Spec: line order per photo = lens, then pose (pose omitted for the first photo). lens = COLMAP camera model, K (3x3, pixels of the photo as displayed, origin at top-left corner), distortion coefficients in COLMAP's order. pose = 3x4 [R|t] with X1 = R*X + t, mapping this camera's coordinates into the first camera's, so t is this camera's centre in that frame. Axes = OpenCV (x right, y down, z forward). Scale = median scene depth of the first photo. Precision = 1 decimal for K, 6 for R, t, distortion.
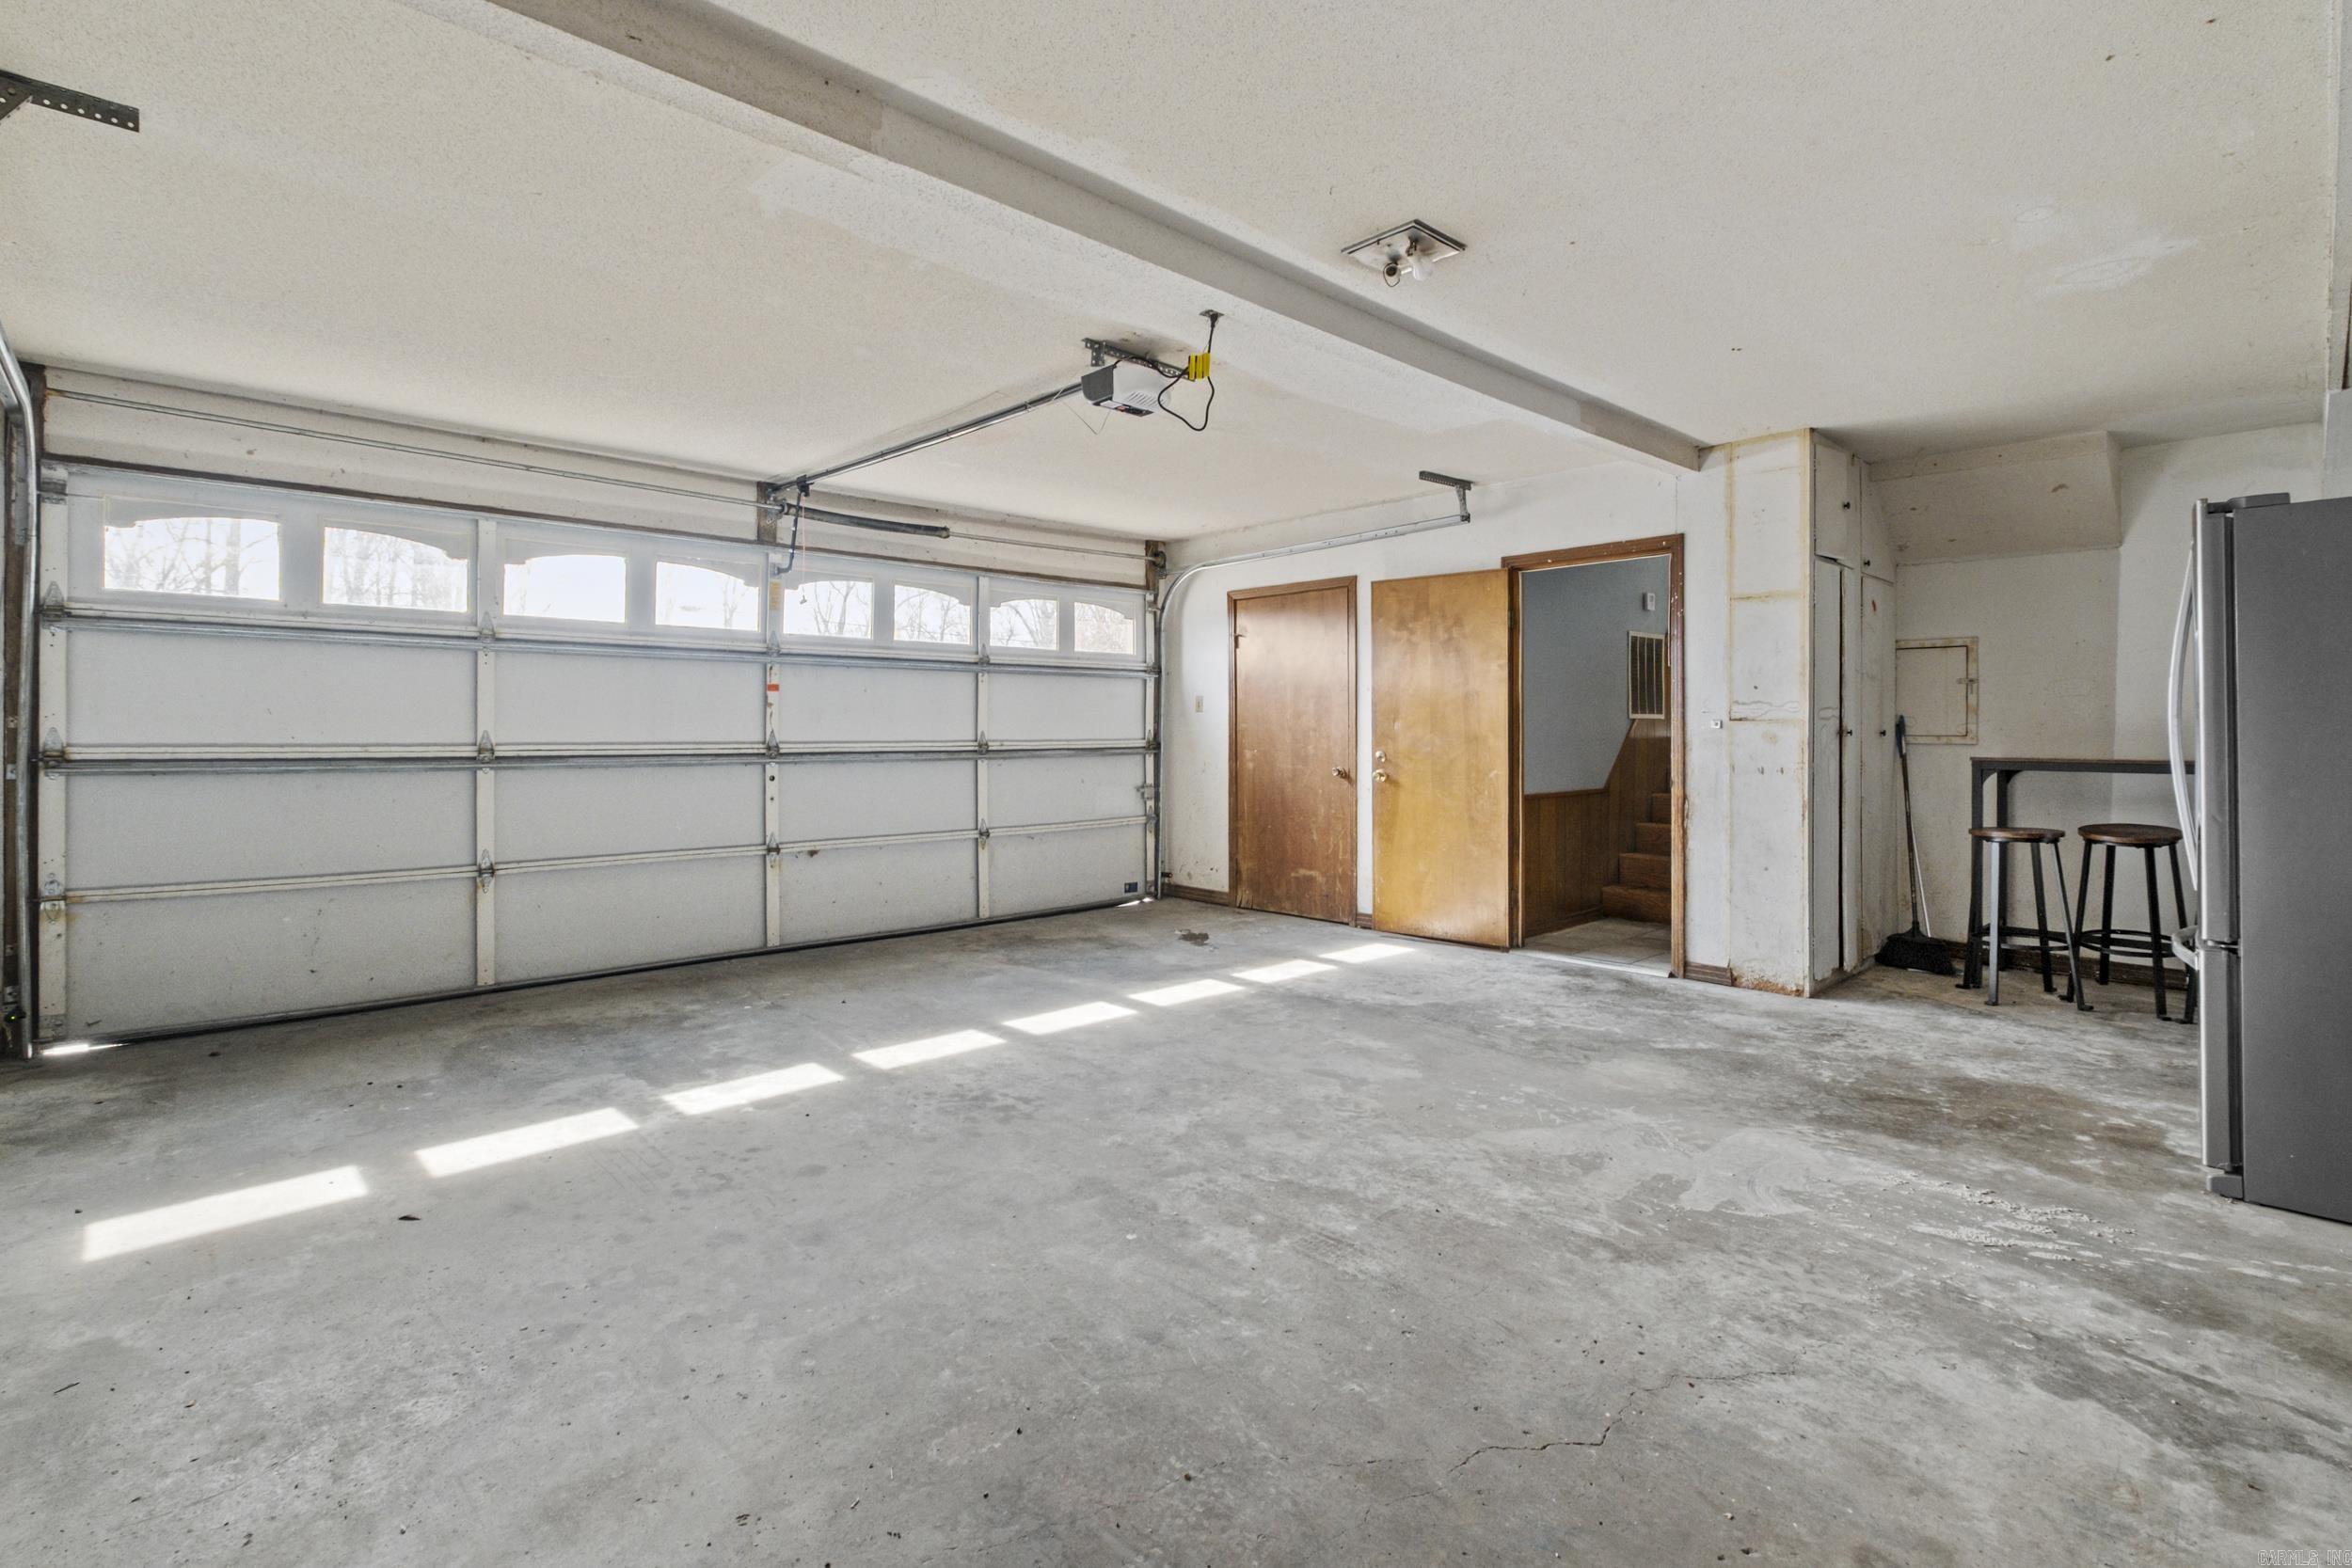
lens RADIAL K [[1112.2, 0, 1167.1], [0, 1112.2, 734.1], [0, 0, 1]] dist [-0.004401, -0.000647]
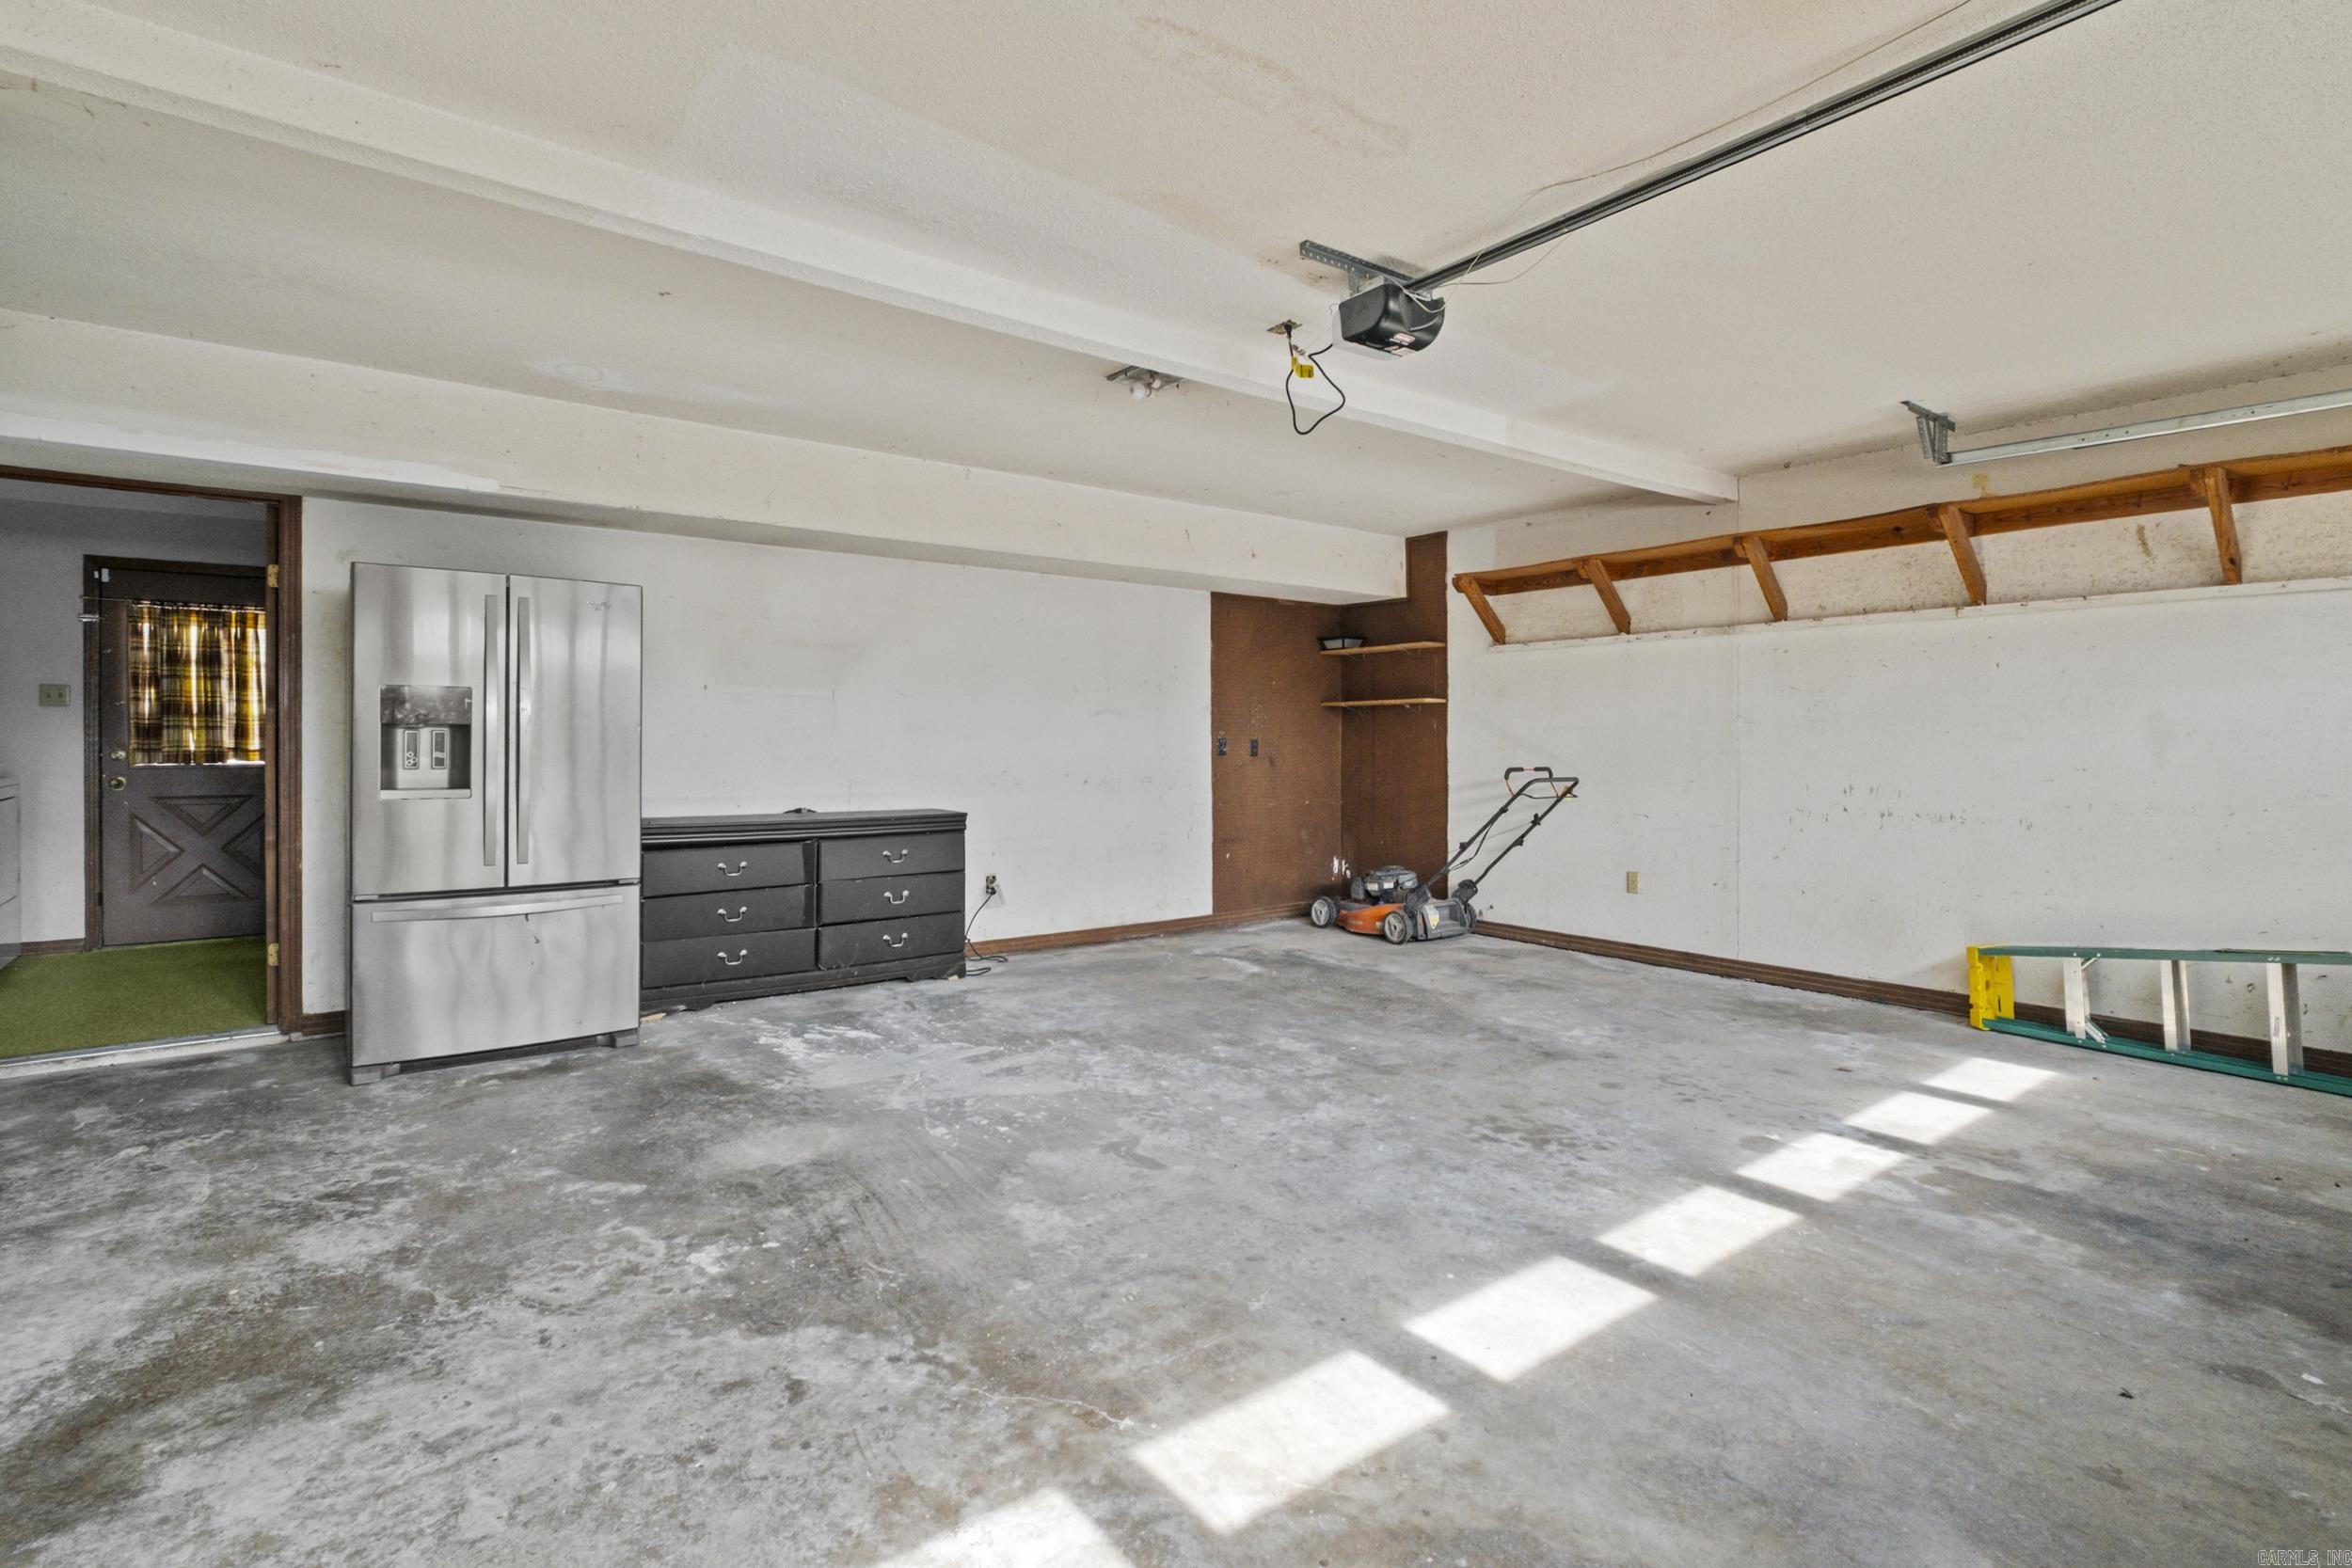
lens RADIAL K [[1112.2, 0, 1167.1], [0, 1112.2, 734.1], [0, 0, 1]] dist [-0.004401, -0.000647]
pose [[-0.991381, -0.001807, 0.131001, 0.019925], [-0.002100, 0.999996, -0.002101, -0.008945], [-0.130996, -0.002358, -0.991380, 2.061146]]
